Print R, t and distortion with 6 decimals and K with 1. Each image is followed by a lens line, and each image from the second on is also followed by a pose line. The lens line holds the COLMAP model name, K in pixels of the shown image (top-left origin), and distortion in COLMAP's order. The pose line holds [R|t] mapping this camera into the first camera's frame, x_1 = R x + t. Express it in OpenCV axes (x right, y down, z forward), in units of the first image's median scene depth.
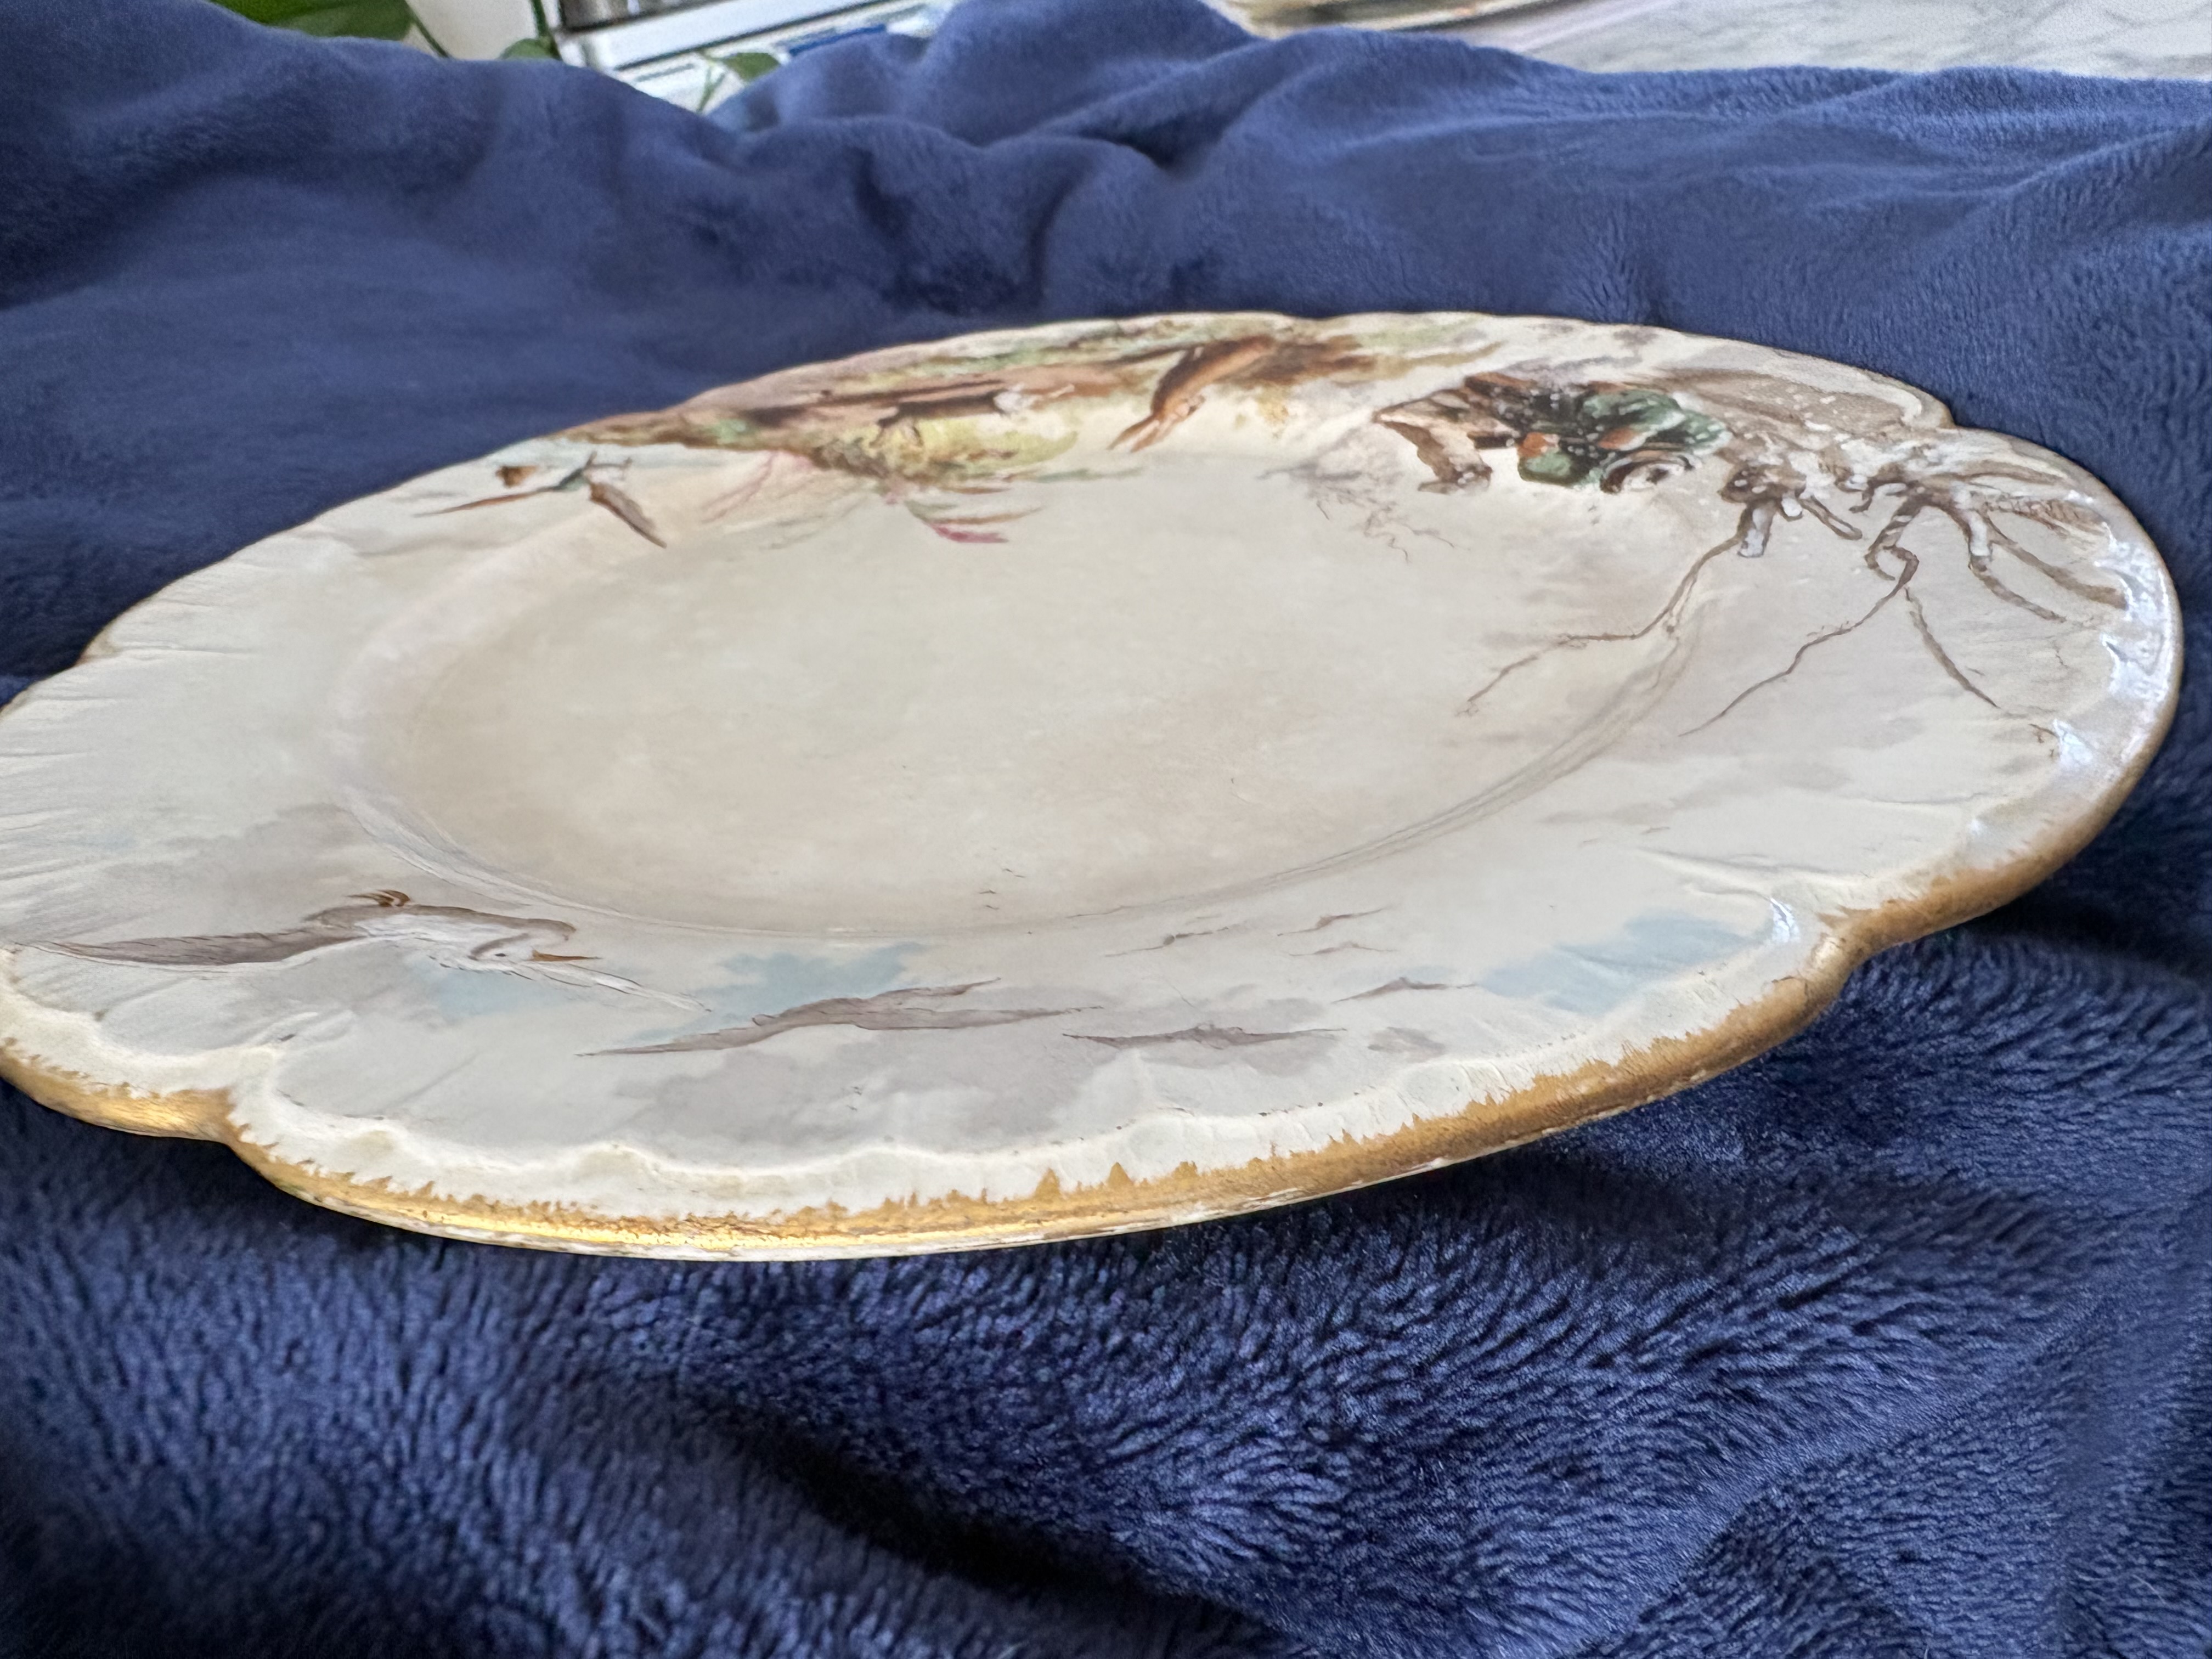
lens RADIAL K [[1694.0, 0, 988.6], [0, 1694.0, 832.5], [0, 0, 1]] dist [0.004273, 0.005106]
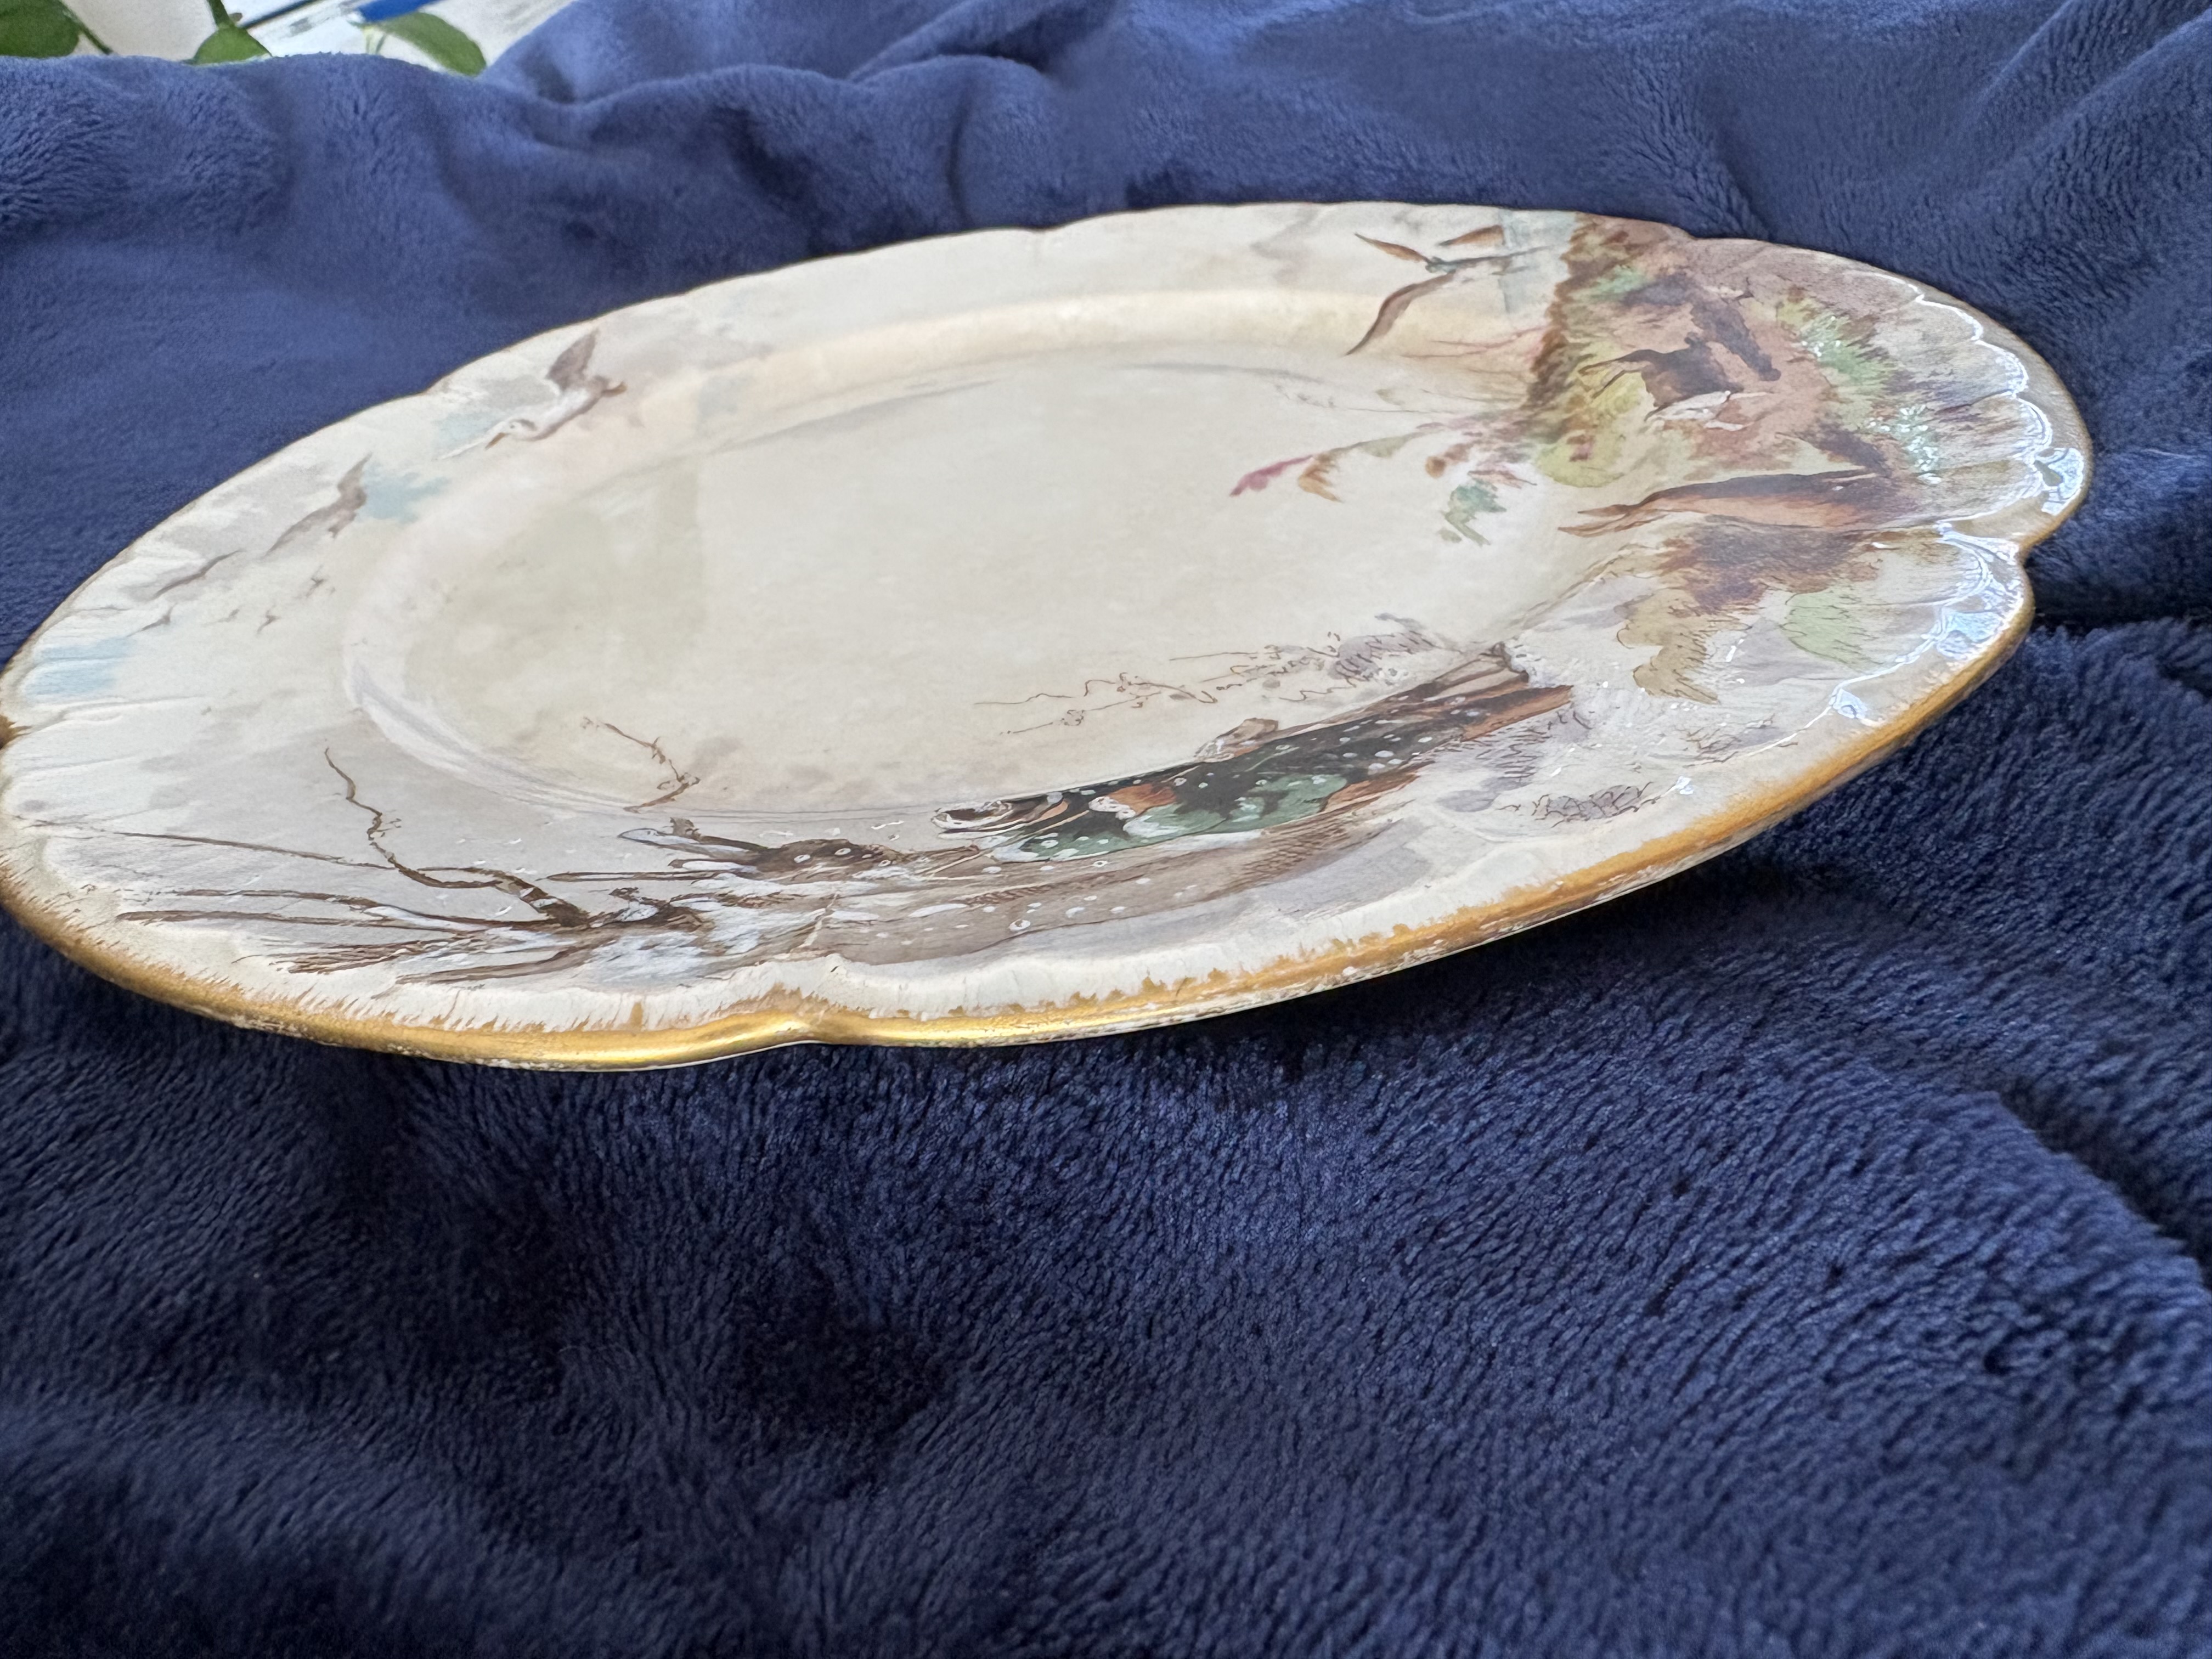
lens RADIAL K [[1694.0, 0, 988.6], [0, 1694.0, 832.5], [0, 0, 1]] dist [0.004273, 0.005106]
pose [[-0.099108, 0.636294, -0.765054, 0.811921], [-0.315441, 0.709097, 0.630618, -0.563640], [0.943756, 0.303828, 0.130436, 0.809818]]
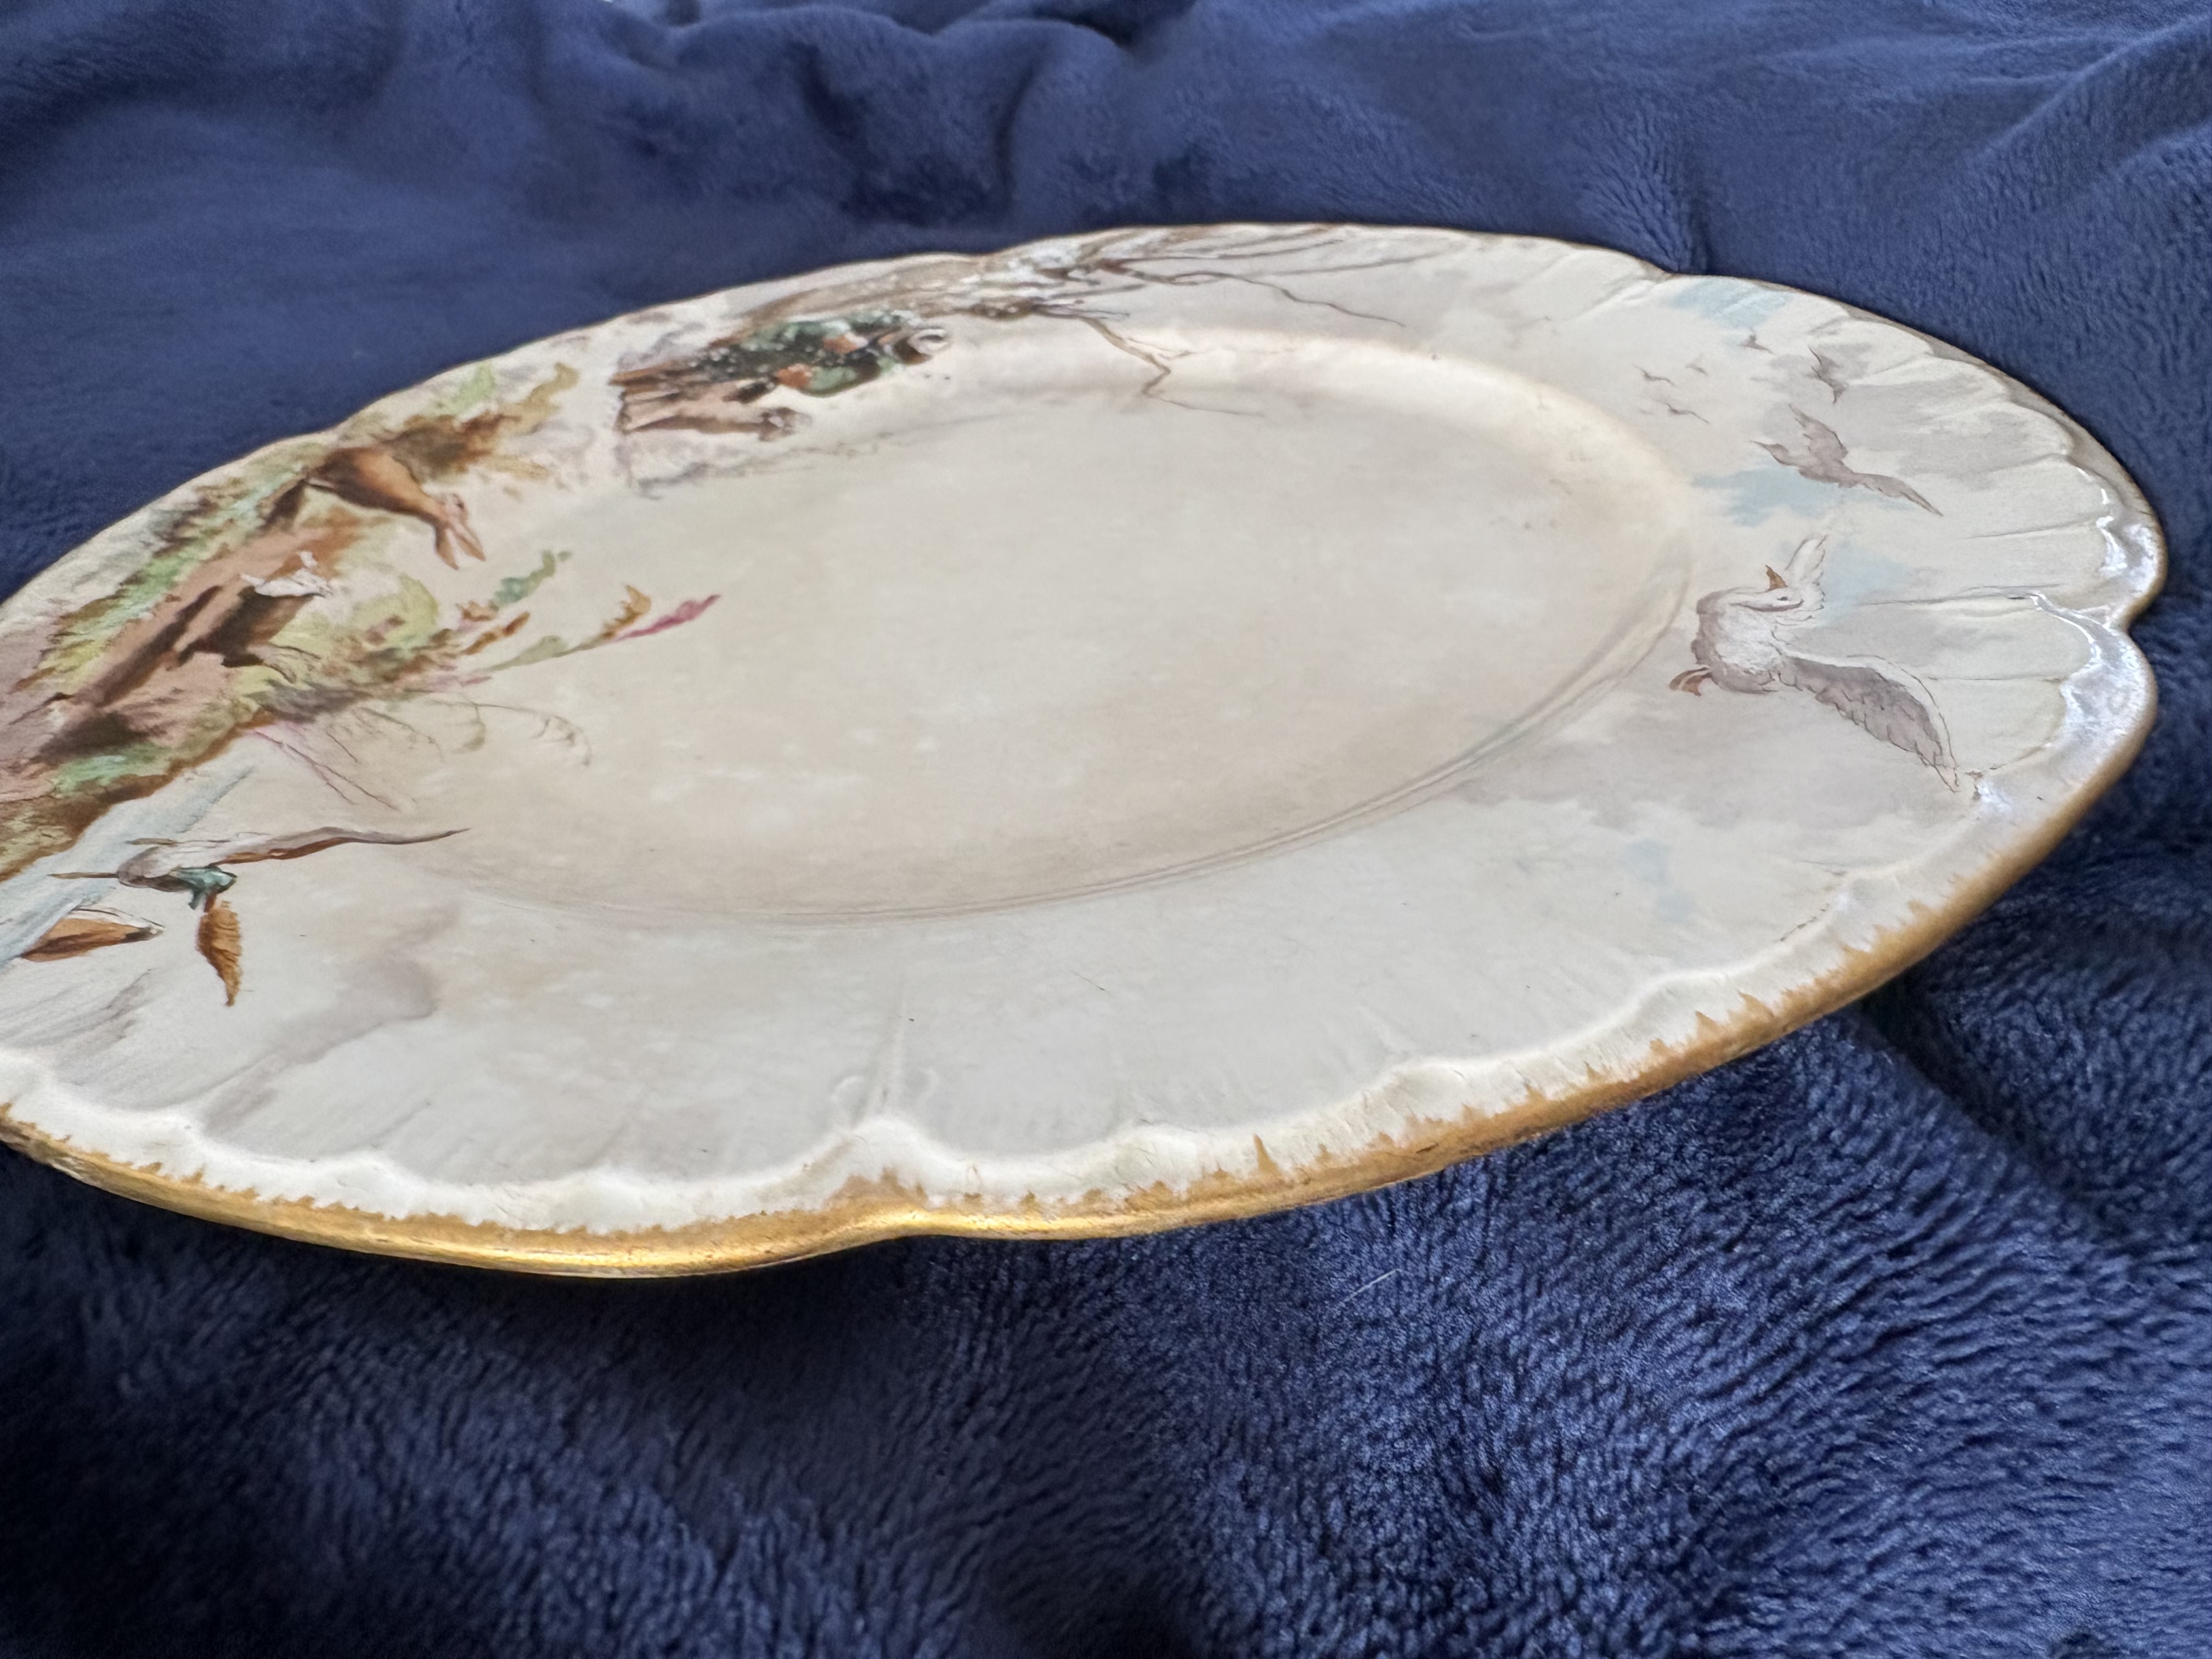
lens RADIAL K [[1694.0, 0, 988.6], [0, 1694.0, 832.5], [0, 0, 1]] dist [0.004273, 0.005106]
pose [[0.054542, -0.424287, 0.903884, -0.821303], [0.573926, 0.754078, 0.319336, -0.276801], [-0.817089, 0.501345, 0.284638, 0.691445]]
